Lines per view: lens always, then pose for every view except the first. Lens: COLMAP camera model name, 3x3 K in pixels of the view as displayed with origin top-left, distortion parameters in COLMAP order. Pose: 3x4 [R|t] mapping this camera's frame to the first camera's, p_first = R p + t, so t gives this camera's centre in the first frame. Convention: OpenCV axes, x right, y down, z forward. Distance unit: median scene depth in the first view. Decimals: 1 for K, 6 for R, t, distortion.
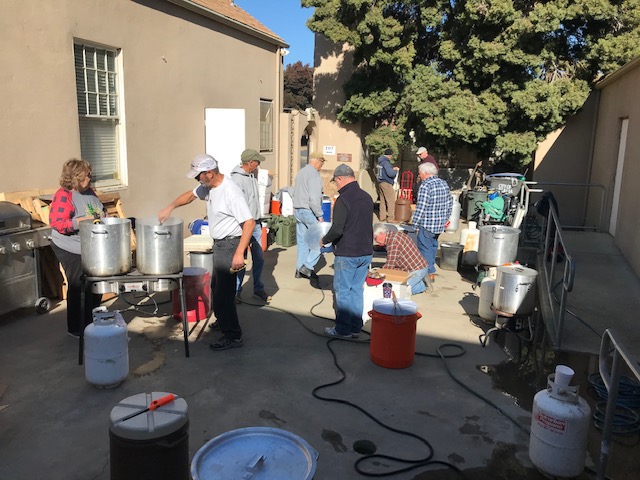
lens RADIAL K [[519.8, 0, 318.7], [0, 519.8, 242.9], [0, 0, 1]] dist [-0.001436, -0.004189]
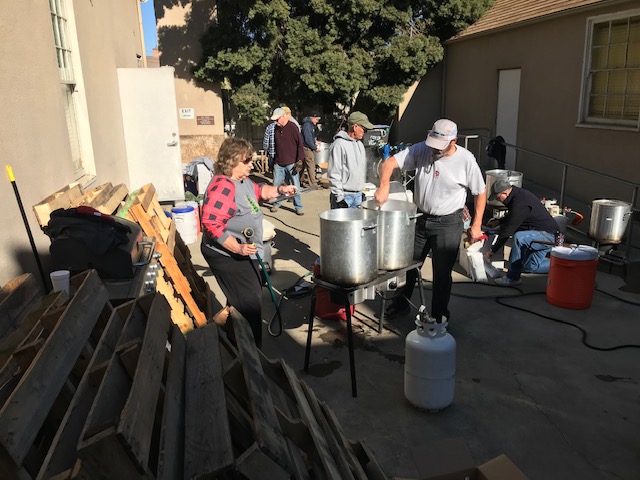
lens RADIAL K [[519.8, 0, 319.3], [0, 519.8, 236.9], [0, 0, 1]] dist [-0.001436, -0.004189]
pose [[0.865963, -0.171253, 0.469873, -0.292167], [0.139636, 0.984972, 0.101645, -0.033139], [-0.480219, -0.022409, 0.876862, 0.116764]]
